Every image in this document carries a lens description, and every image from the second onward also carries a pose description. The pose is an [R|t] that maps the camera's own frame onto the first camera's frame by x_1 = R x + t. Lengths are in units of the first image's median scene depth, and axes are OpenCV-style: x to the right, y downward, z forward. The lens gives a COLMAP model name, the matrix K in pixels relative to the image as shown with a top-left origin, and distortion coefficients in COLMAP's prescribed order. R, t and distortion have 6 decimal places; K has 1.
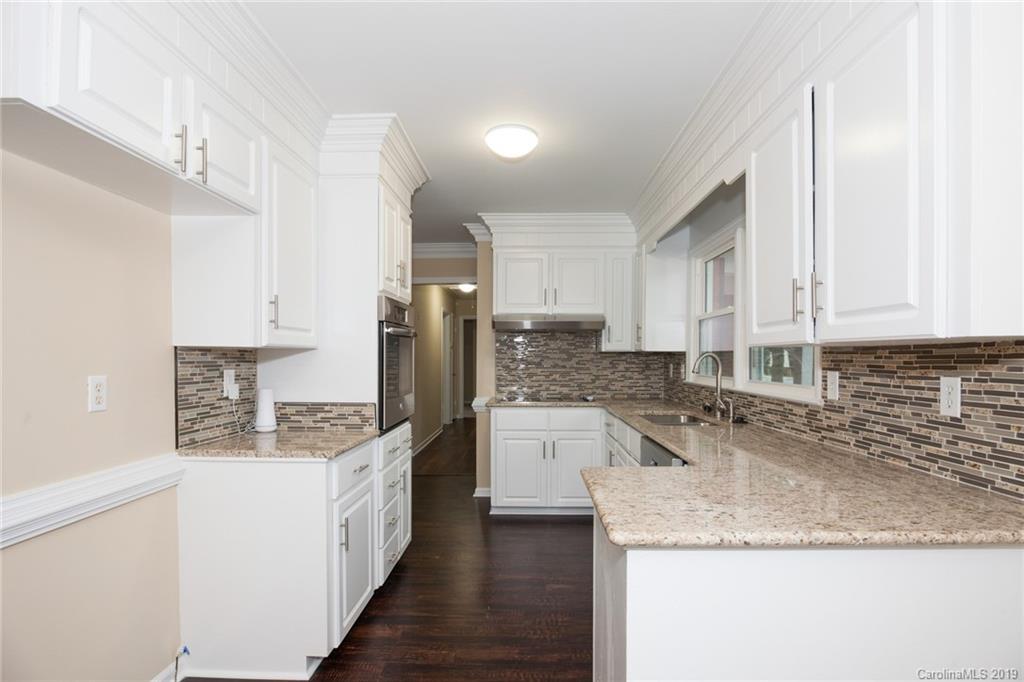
lens RADIAL K [[512.9, 0, 495.8], [0, 512.9, 357.0], [0, 0, 1]] dist [-0.021978, 0.000376]
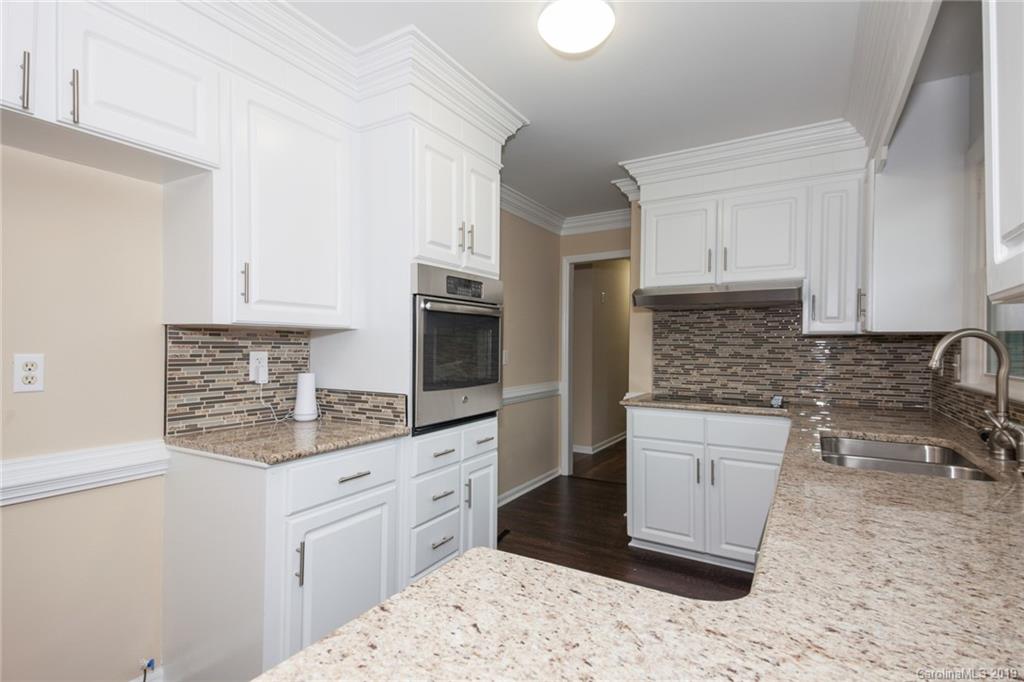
lens RADIAL K [[489.8, 0, 503.7], [0, 489.8, 340.3], [0, 0, 1]] dist [0.074975, -0.037669]
pose [[0.881658, -0.002283, -0.471884, 0.273209], [-0.004884, 0.999891, -0.013962, 0.013449], [0.471864, 0.014614, 0.881550, 0.376988]]
